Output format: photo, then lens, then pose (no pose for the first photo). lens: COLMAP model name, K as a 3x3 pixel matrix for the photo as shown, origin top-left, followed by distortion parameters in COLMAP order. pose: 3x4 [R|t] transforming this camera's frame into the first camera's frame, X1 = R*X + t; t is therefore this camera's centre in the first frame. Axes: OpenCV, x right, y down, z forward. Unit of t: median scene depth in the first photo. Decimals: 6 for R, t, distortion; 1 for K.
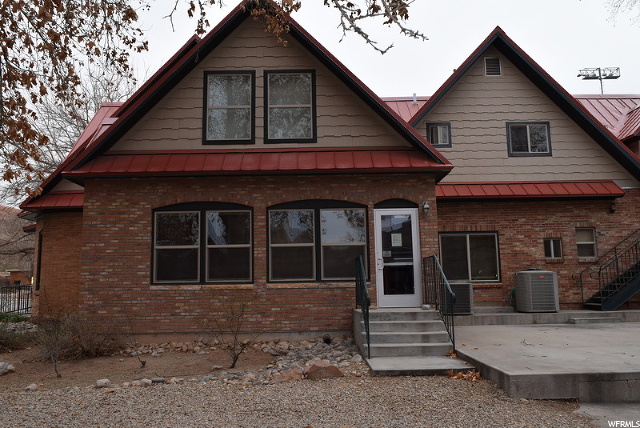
lens RADIAL K [[532.5, 0, 320.0], [0, 532.5, 214.0], [0, 0, 1]] dist [-0.035119, 0.006378]
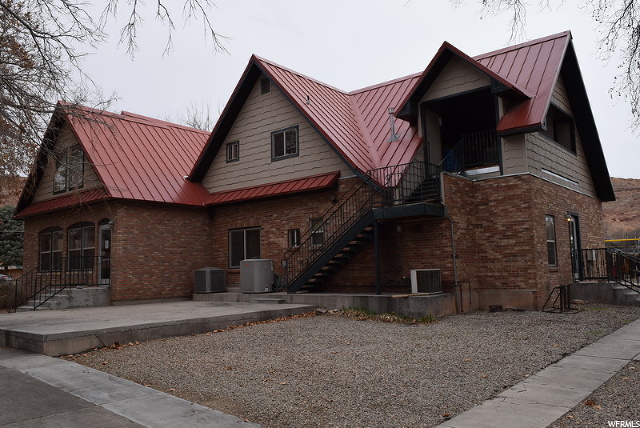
lens RADIAL K [[532.5, 0, 320.0], [0, 532.5, 214.0], [0, 0, 1]] dist [-0.035119, 0.006378]
pose [[0.756262, -0.069793, -0.650535, 1.229280], [0.105747, 0.994260, 0.016263, -0.000275], [0.645666, -0.081092, 0.759302, 0.161224]]
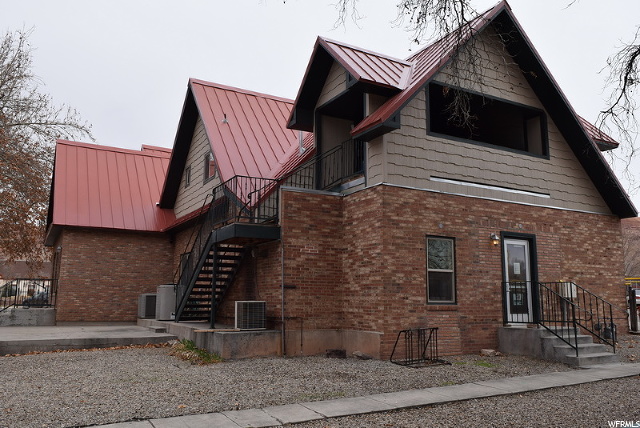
lens RADIAL K [[532.5, 0, 320.0], [0, 532.5, 214.0], [0, 0, 1]] dist [-0.035119, 0.006378]
pose [[0.471022, -0.120098, -0.873908, 1.506739], [0.111815, 0.990826, -0.075899, 0.071117], [0.875006, -0.061966, 0.480129, 0.678799]]
